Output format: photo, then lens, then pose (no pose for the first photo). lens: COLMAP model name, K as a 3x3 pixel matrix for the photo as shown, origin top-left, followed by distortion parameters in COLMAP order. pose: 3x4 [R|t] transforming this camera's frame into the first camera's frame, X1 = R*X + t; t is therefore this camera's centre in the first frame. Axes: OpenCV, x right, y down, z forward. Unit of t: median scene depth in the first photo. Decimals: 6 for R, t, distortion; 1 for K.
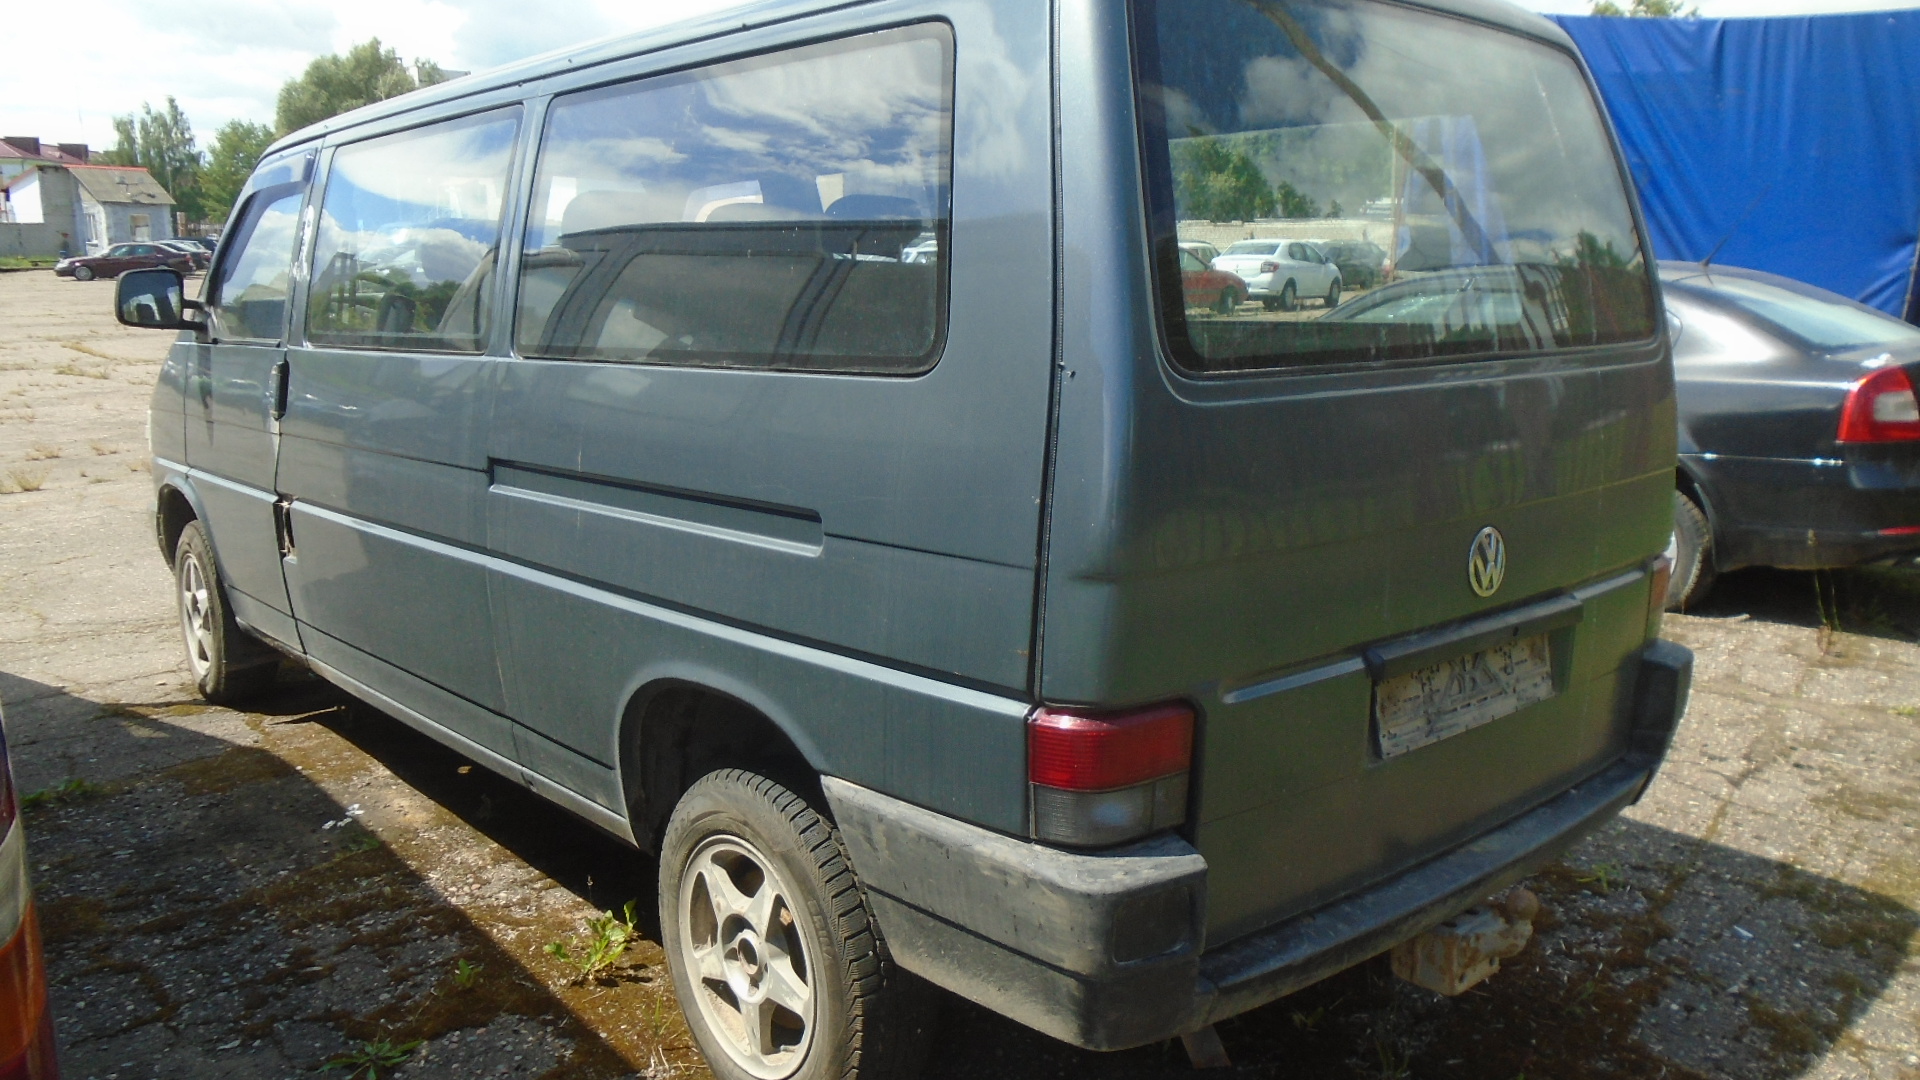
lens RADIAL K [[1501.9, 0, 963.8], [0, 1501.9, 545.3], [0, 0, 1]] dist [-0.025478, 0.019004]
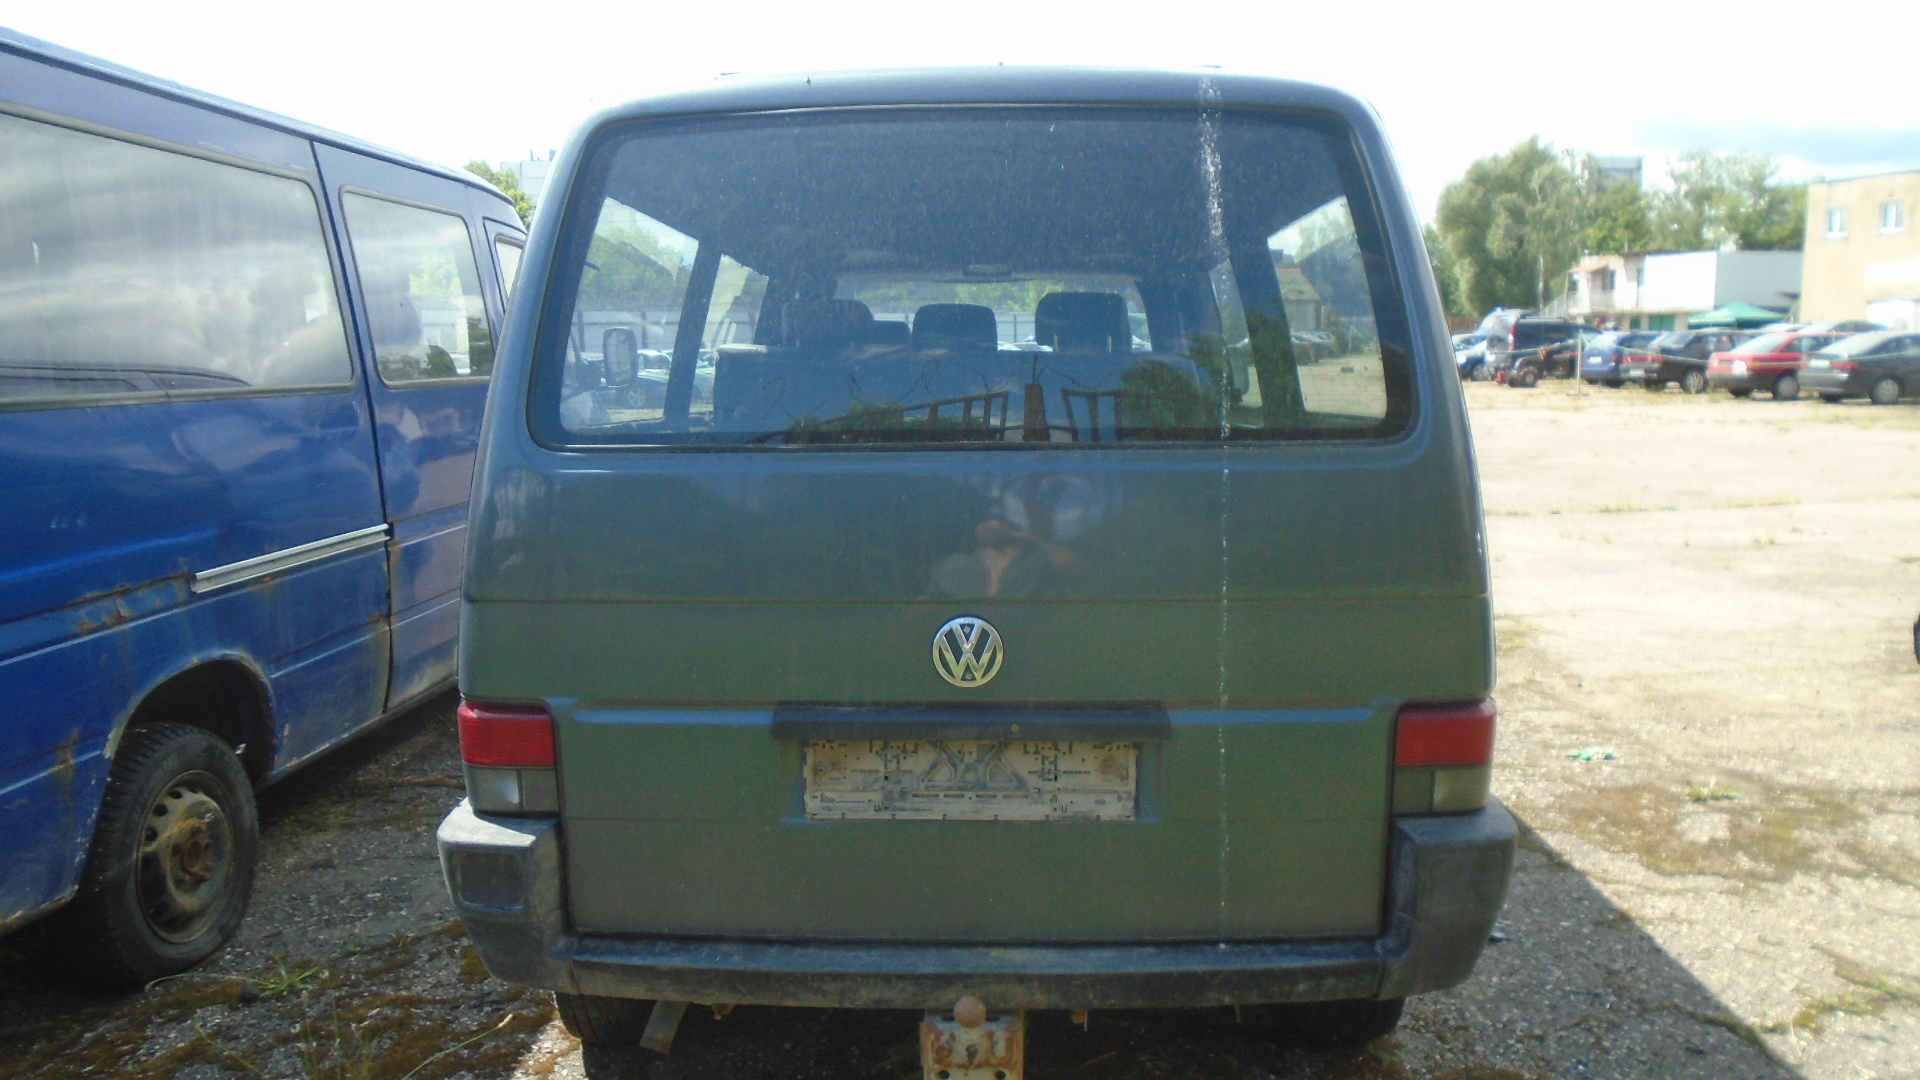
lens RADIAL K [[1501.9, 0, 968.7], [0, 1501.9, 538.6], [0, 0, 1]] dist [-0.025478, 0.019004]
pose [[0.729163, 0.074222, -0.680303, 0.975145], [-0.115359, 0.993206, -0.015283, -0.046544], [0.674547, 0.089623, 0.732772, 0.252606]]
